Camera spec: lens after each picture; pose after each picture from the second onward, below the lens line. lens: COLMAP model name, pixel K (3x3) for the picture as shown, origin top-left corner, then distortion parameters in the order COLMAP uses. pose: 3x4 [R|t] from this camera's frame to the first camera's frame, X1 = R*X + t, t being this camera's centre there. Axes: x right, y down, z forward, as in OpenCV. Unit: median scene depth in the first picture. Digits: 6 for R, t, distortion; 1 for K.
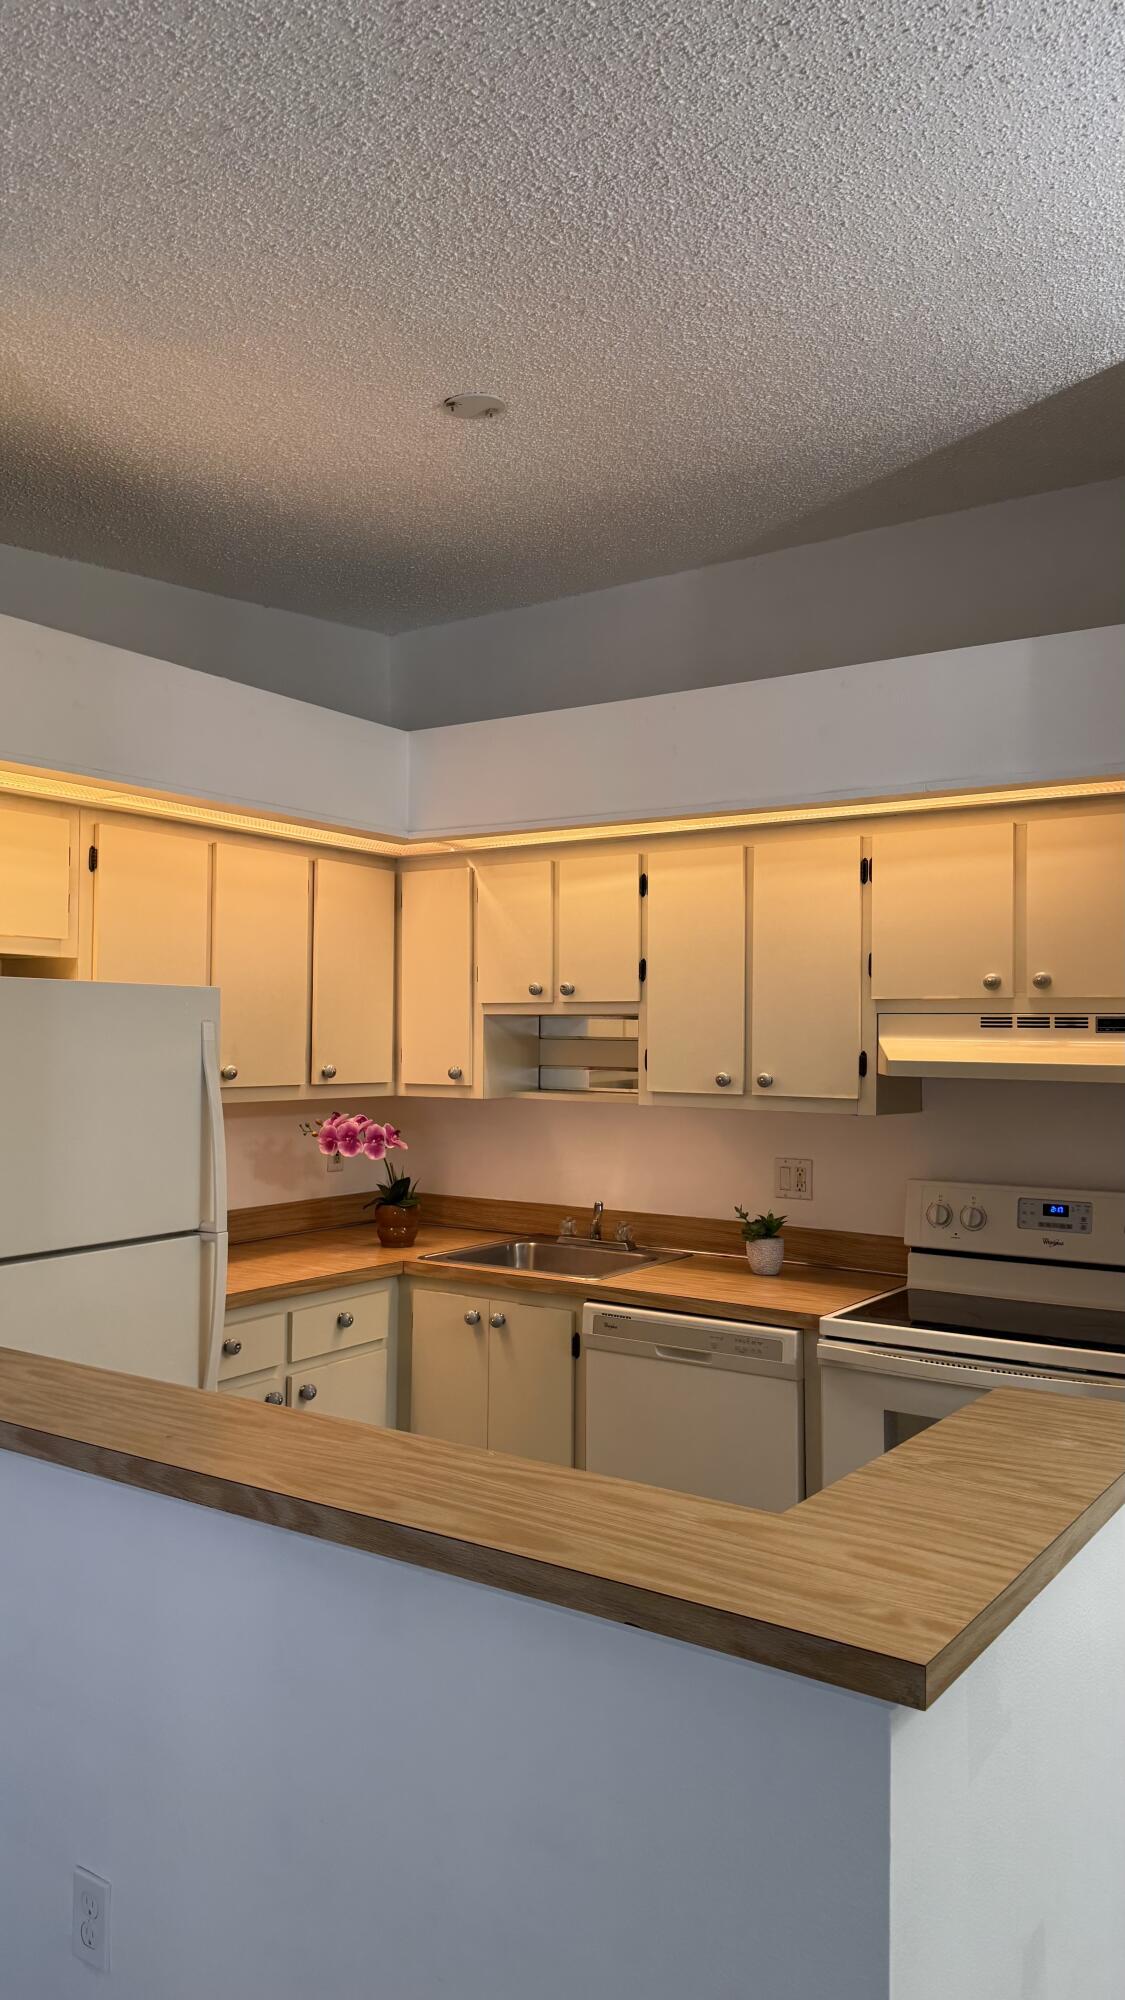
lens RADIAL K [[1404.3, 0, 561.0], [0, 1404.3, 1000.9], [0, 0, 1]] dist [0.007007, -0.000214]
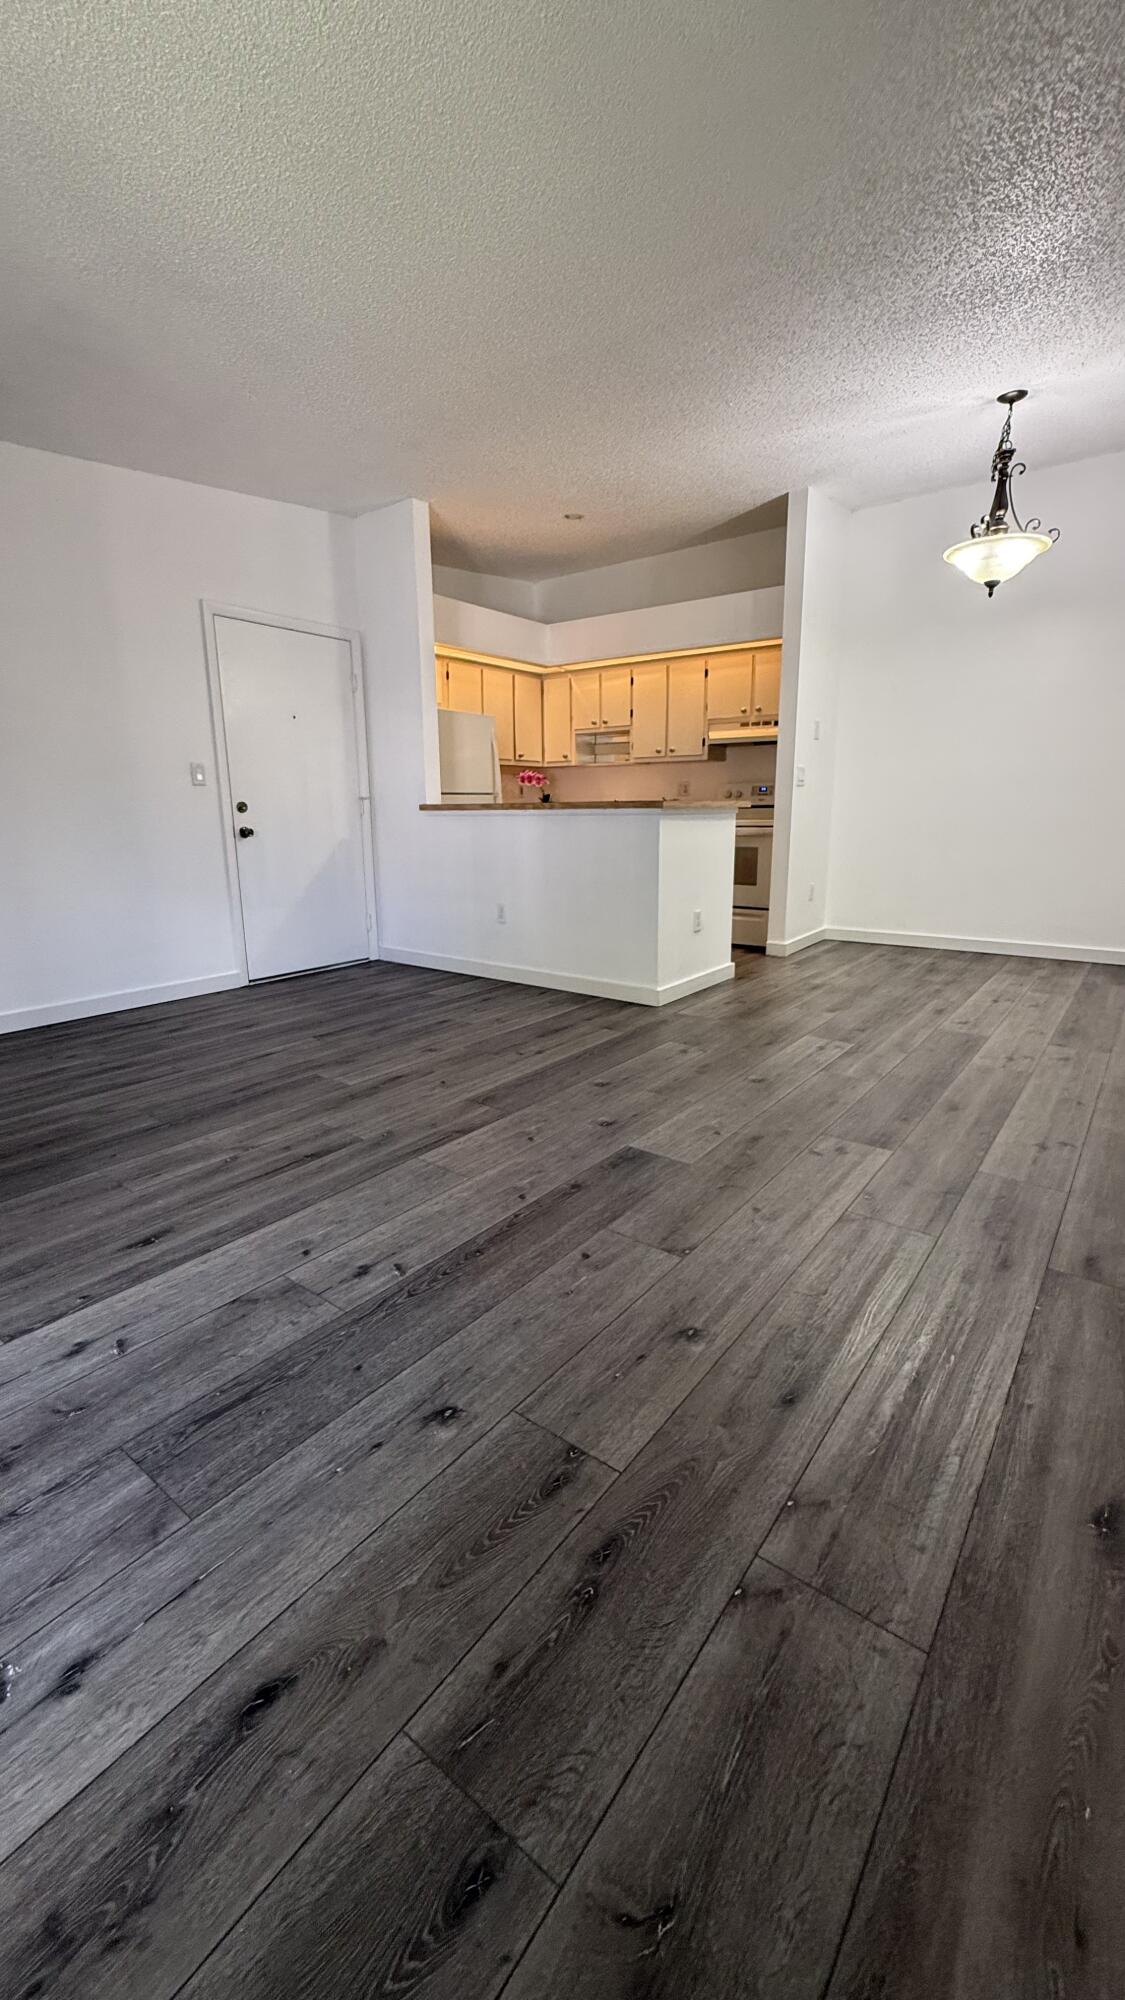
lens RADIAL K [[800.3, 0, 568.3], [0, 800.3, 998.0], [0, 0, 1]] dist [-0.003494, 0.000428]
pose [[0.998941, -0.003649, -0.045875, 0.002503], [0.015701, 0.964061, 0.265217, 0.101886], [0.043259, -0.265656, 0.963097, -0.716997]]
